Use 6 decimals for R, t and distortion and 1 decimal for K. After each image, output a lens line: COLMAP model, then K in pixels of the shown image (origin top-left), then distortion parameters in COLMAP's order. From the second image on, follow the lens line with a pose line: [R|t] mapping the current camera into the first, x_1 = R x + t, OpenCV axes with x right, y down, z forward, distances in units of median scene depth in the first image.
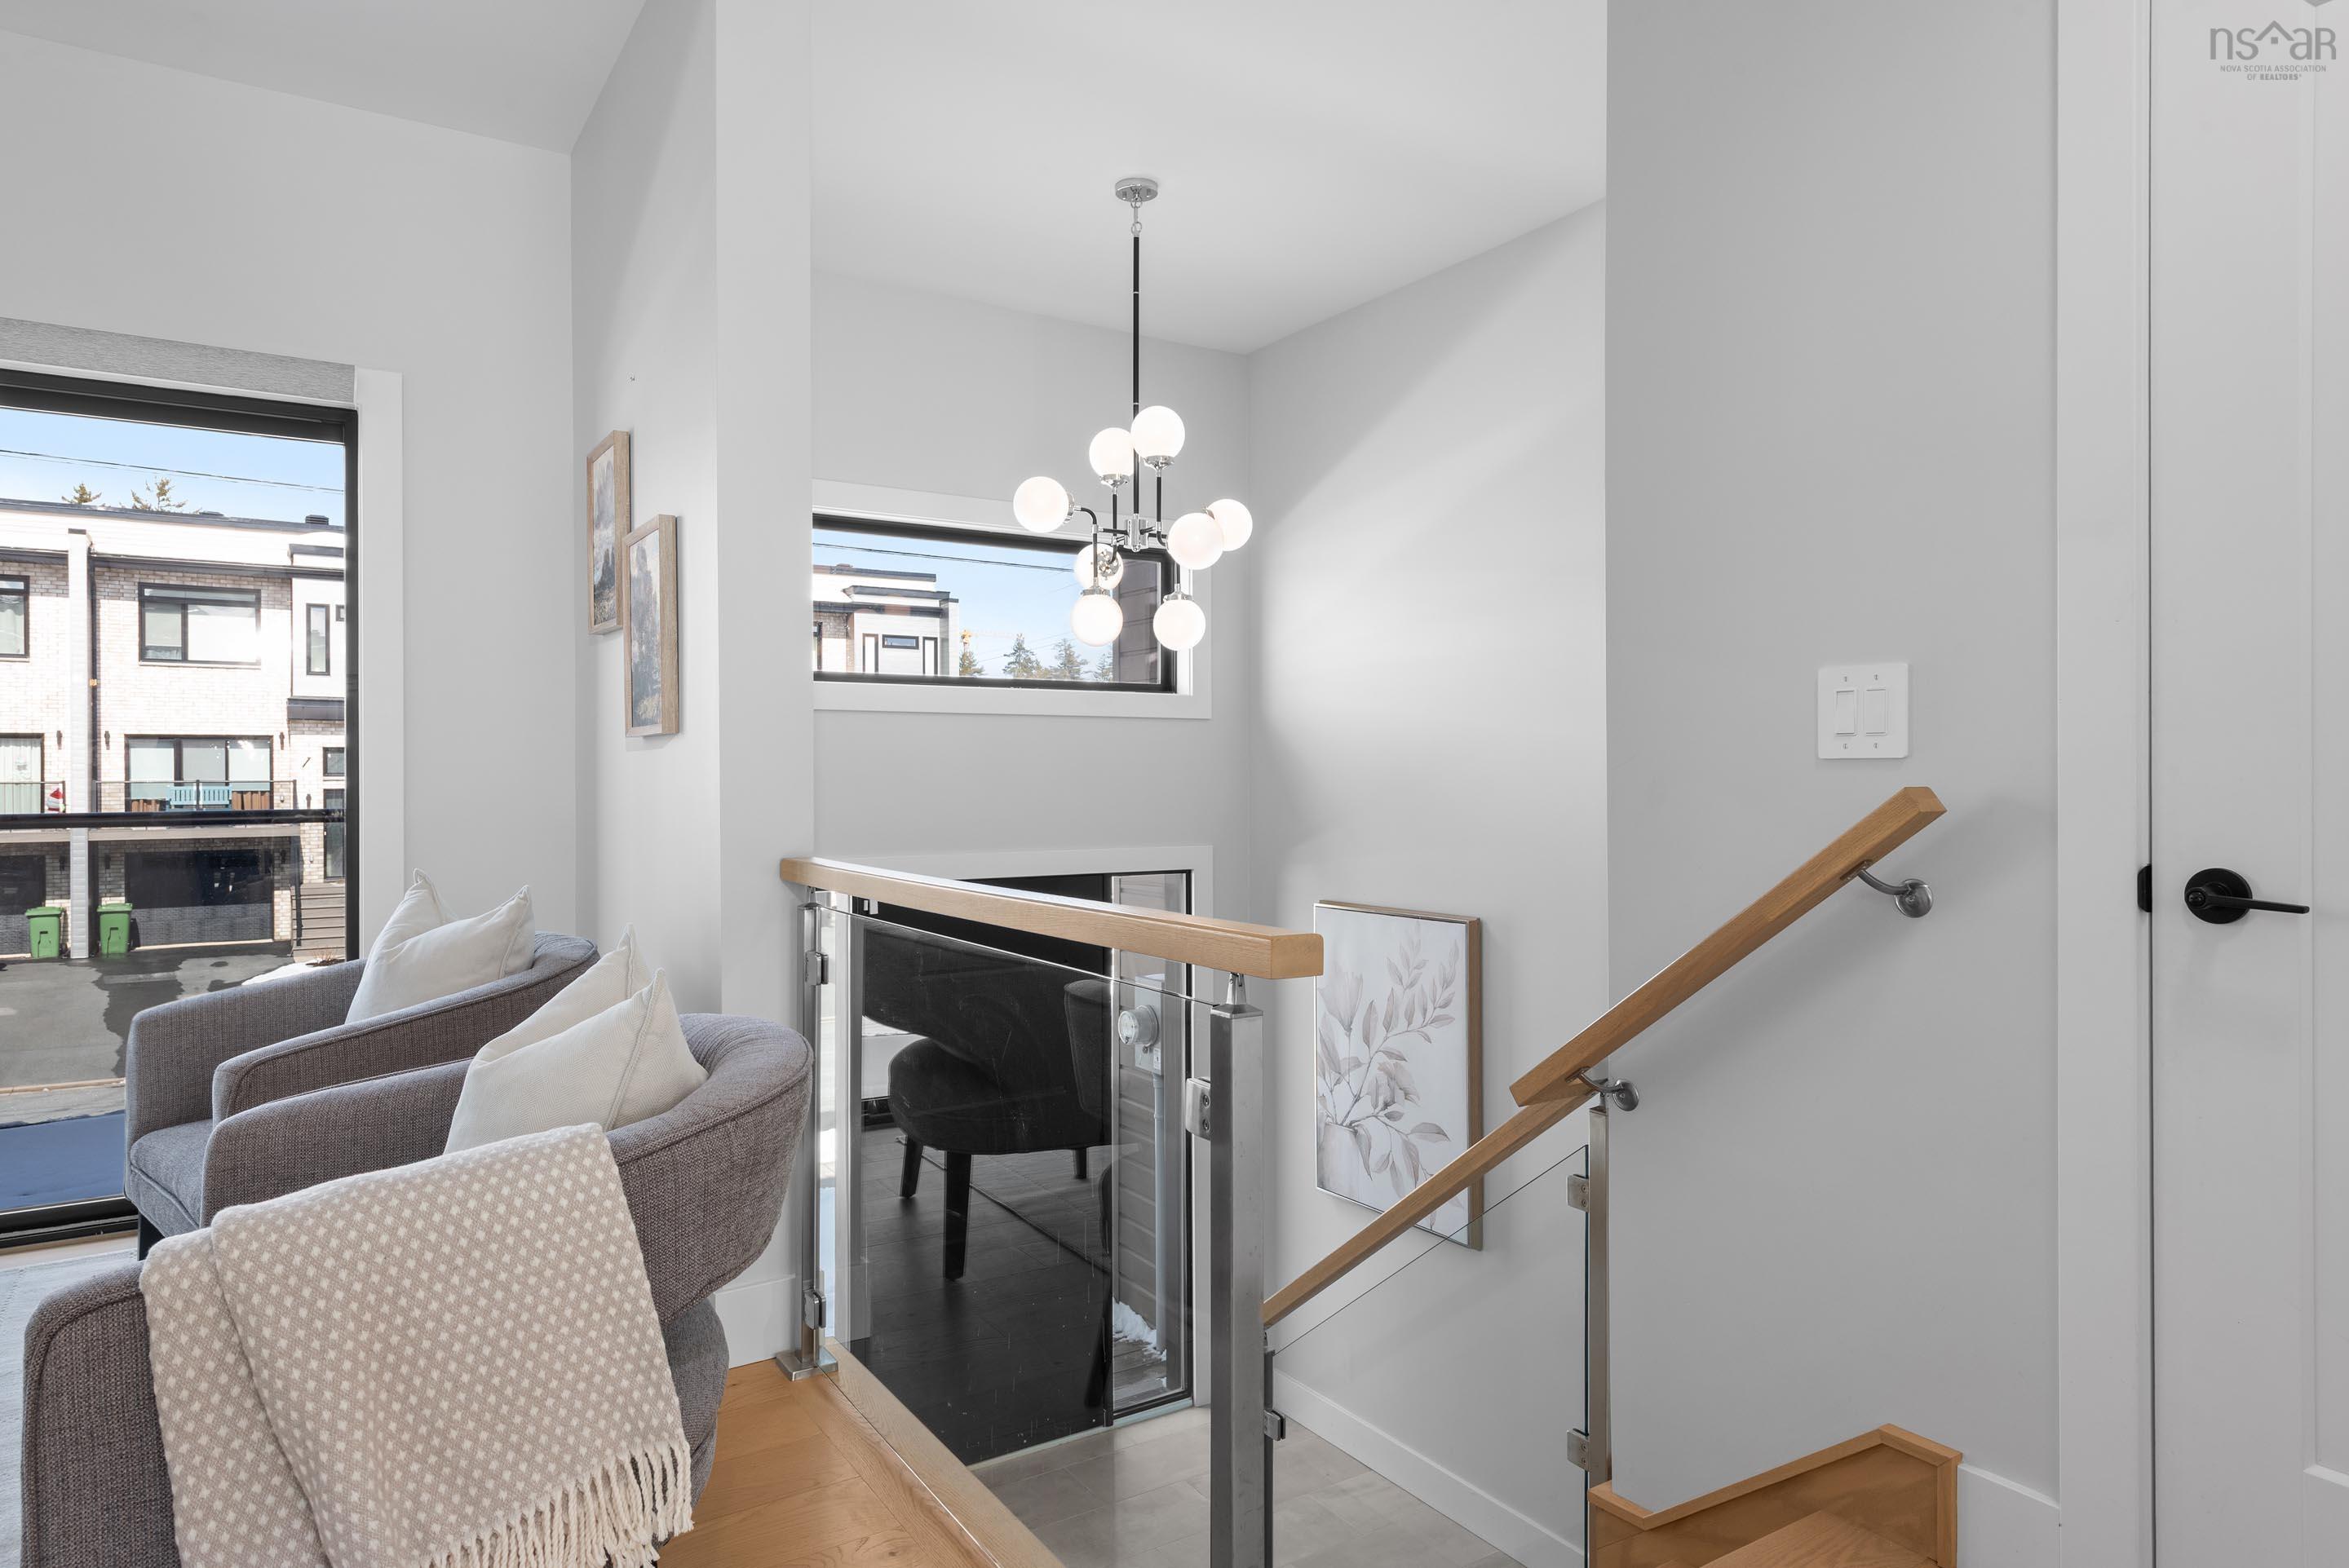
lens RADIAL K [[1422.7, 0, 1170.4], [0, 1422.7, 774.8], [0, 0, 1]] dist [0.003826, -0.000220]
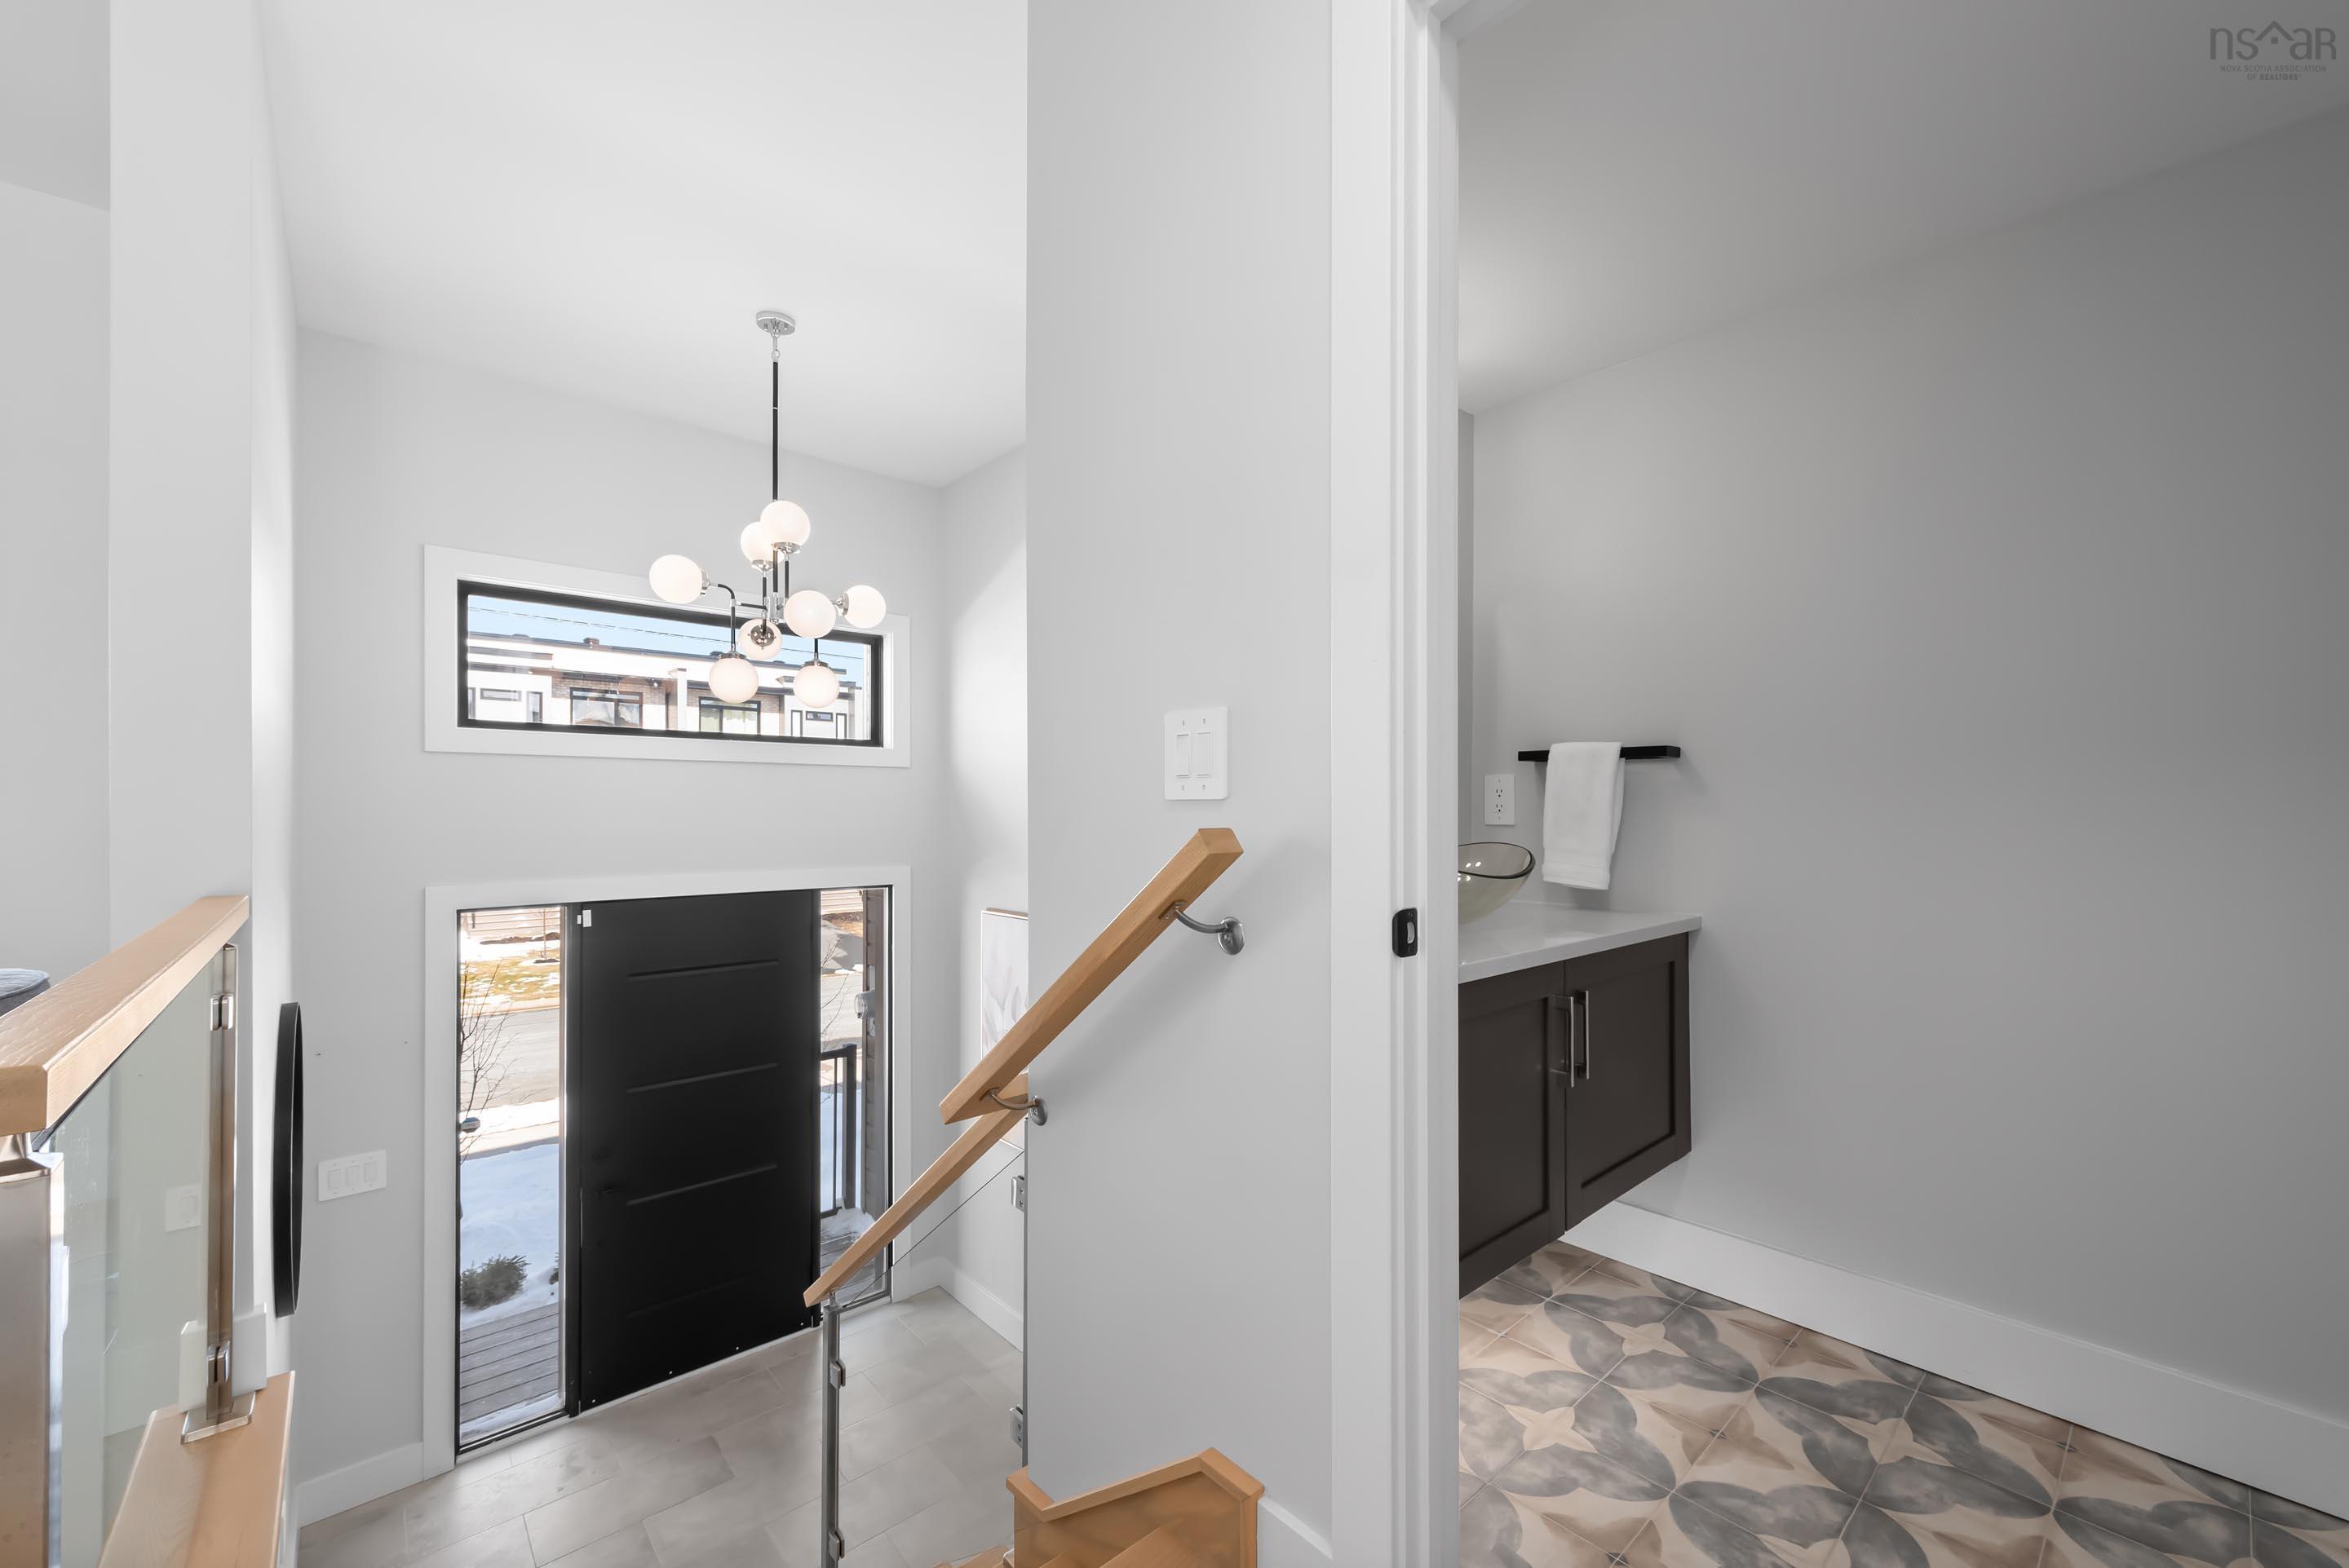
lens RADIAL K [[940.2, 0, 1180.6], [0, 940.2, 801.8], [0, 0, 1]] dist [0.002657, 0.000087]
pose [[0.985965, 0.005807, 0.166849, 0.187434], [-0.004390, 0.999951, -0.008861, -0.001978], [-0.166892, 0.008004, 0.985943, 0.169700]]
